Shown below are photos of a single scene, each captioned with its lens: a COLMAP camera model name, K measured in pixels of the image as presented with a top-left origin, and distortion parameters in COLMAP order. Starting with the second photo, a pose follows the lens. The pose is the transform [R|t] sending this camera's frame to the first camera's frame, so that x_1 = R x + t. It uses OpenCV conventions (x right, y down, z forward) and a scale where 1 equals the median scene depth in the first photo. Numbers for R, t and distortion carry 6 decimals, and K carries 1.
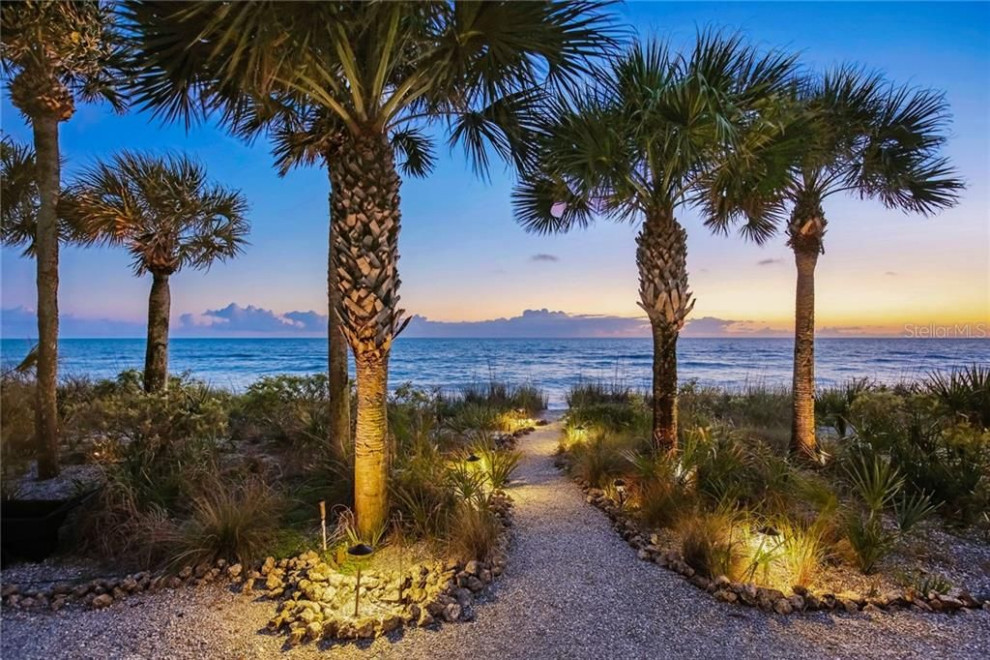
lens RADIAL K [[499.2, 0, 495.3], [0, 499.2, 330.0], [0, 0, 1]] dist [-0.015016, -0.001811]
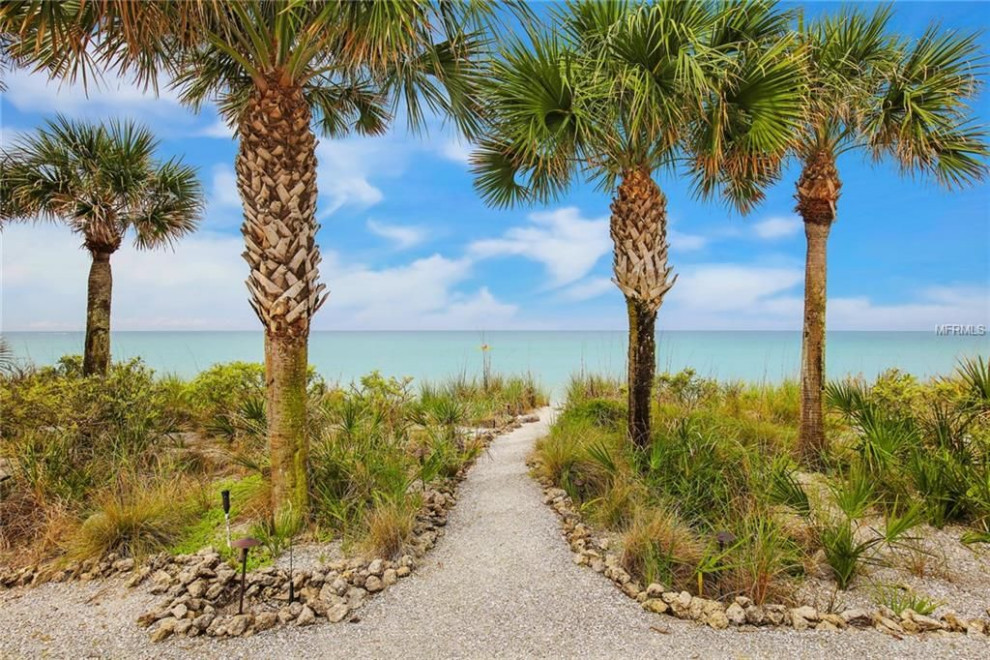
lens RADIAL K [[562.3, 0, 495.2], [0, 562.3, 330.5], [0, 0, 1]] dist [-0.006759, 0.003811]
pose [[0.998383, -0.000194, -0.056846, 0.195349], [0.001025, 0.999893, 0.014585, 0.029935], [0.056837, -0.014620, 0.998276, 0.001861]]
